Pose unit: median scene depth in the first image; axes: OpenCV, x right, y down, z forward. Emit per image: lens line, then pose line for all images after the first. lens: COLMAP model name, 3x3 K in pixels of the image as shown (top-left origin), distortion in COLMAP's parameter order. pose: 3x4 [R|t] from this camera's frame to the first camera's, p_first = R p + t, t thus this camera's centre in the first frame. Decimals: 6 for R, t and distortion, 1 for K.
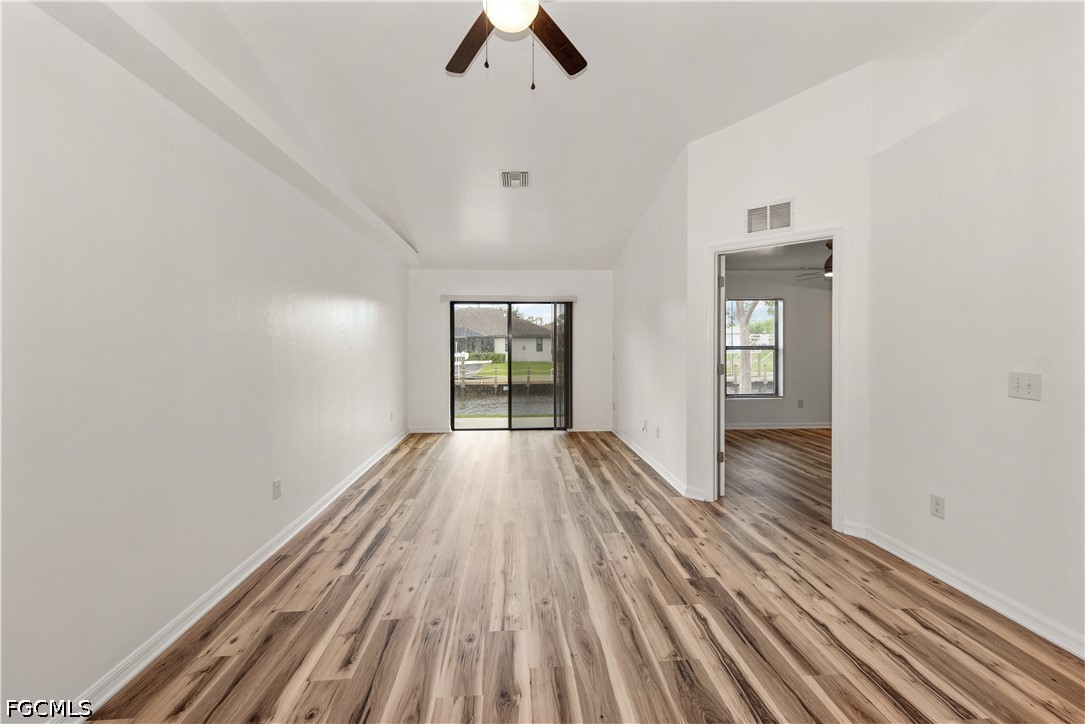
lens RADIAL K [[430.2, 0, 544.2], [0, 430.2, 354.8], [0, 0, 1]] dist [0.010354, -0.003012]
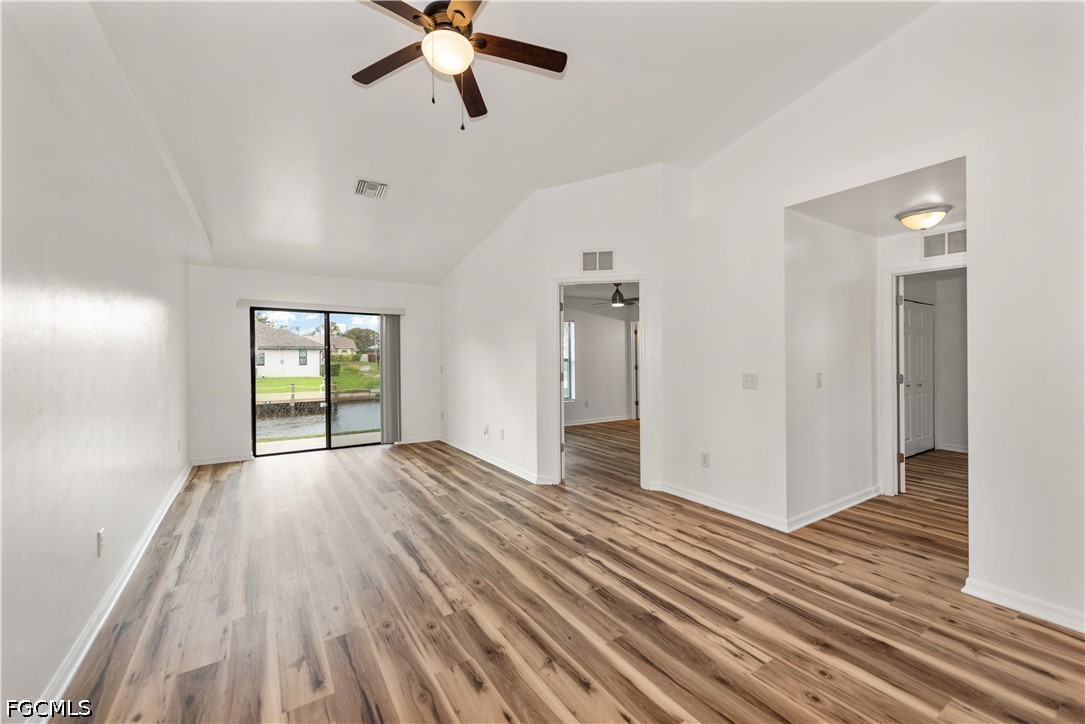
lens RADIAL K [[430.2, 0, 540.2], [0, 430.2, 358.5], [0, 0, 1]] dist [0.010354, -0.003012]
pose [[0.871721, 0.000782, 0.490002, -0.283573], [0.009930, 0.999765, -0.019261, 0.006074], [-0.489902, 0.021656, 0.871509, -0.057092]]
